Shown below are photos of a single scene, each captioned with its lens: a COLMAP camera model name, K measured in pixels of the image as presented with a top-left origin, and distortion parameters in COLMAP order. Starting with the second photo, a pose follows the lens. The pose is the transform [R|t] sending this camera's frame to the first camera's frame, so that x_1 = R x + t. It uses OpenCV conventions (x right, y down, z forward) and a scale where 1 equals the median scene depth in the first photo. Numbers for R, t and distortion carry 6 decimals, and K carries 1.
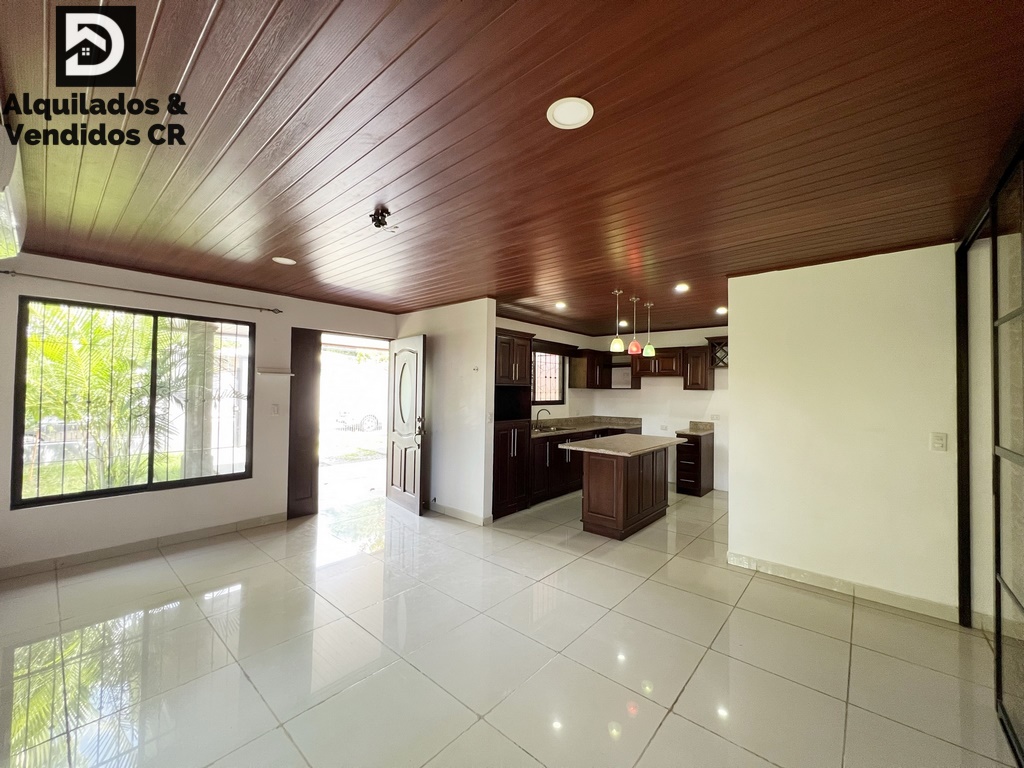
lens RADIAL K [[409.5, 0, 507.2], [0, 409.5, 382.1], [0, 0, 1]] dist [0.000701, -0.000449]
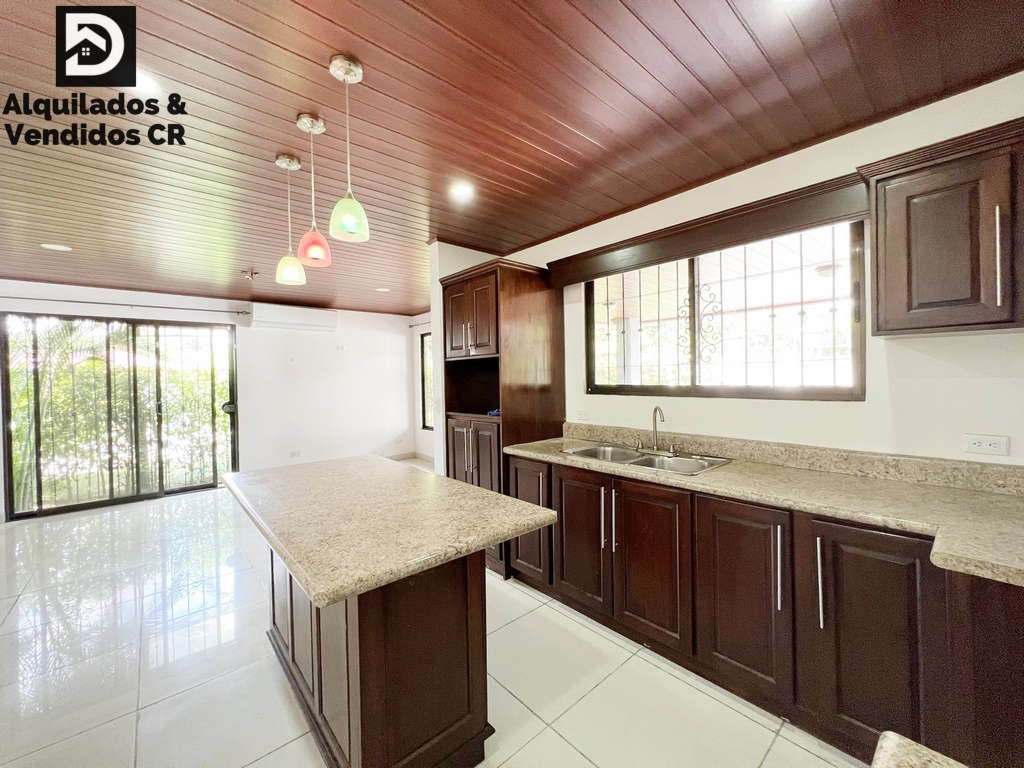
lens RADIAL K [[409.5, 0, 507.2], [0, 409.5, 379.6], [0, 0, 1]] dist [0.000701, -0.000449]
pose [[-0.137569, -0.004969, -0.990480, 0.451151], [0.037138, 0.999258, -0.010172, 0.034831], [0.989796, -0.038184, -0.137282, 0.818738]]
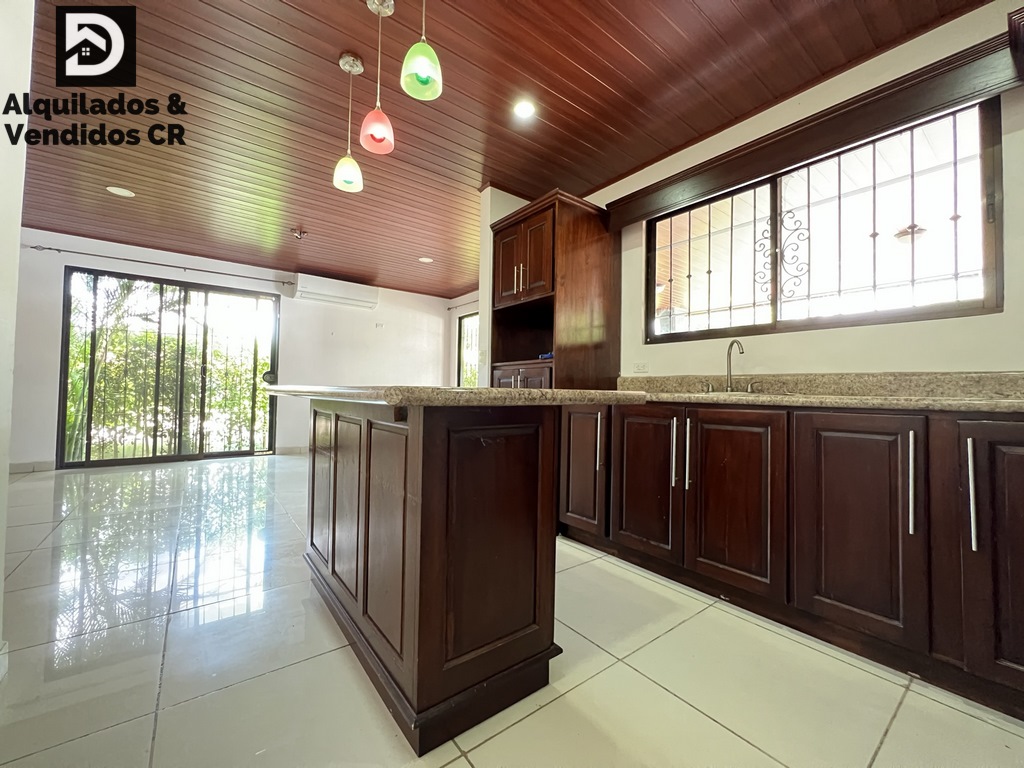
lens RADIAL K [[410.9, 0, 507.4], [0, 410.9, 381.0], [0, 0, 1]] dist [-0.002096, 0.001245]
pose [[-0.201357, -0.045122, -0.978478, 0.428465], [-0.001282, 0.998950, -0.045802, 0.105623], [0.979517, -0.007968, -0.201203, 0.789142]]
